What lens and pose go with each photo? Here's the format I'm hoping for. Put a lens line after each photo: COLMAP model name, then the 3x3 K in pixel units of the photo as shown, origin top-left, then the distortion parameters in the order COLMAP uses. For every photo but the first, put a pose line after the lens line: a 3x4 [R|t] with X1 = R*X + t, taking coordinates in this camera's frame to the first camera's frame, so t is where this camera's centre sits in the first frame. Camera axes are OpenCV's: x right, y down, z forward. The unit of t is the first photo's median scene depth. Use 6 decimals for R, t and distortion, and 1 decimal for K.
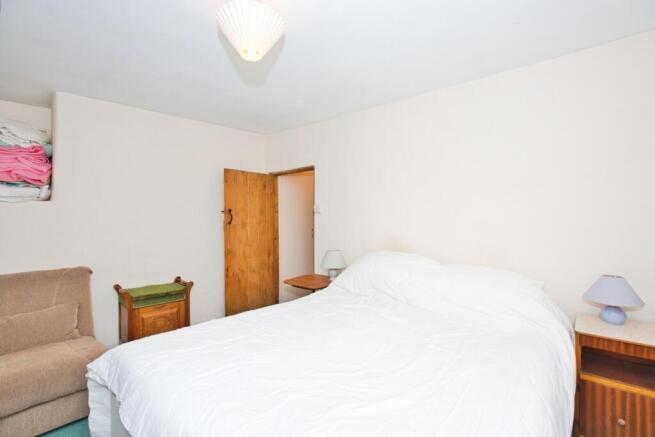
lens RADIAL K [[307.6, 0, 326.1], [0, 307.6, 223.9], [0, 0, 1]] dist [-0.001317, 0.000134]
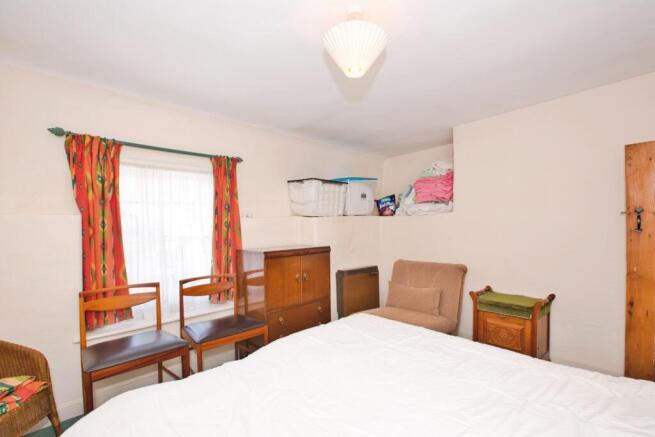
lens RADIAL K [[307.6, 0, 326.1], [0, 307.6, 223.9], [0, 0, 1]] dist [-0.001317, 0.000134]
pose [[-0.097697, -0.008504, -0.995180, 0.468941], [-0.004765, 0.999956, -0.008077, -0.008599], [0.995205, 0.003953, -0.097733, 0.555946]]
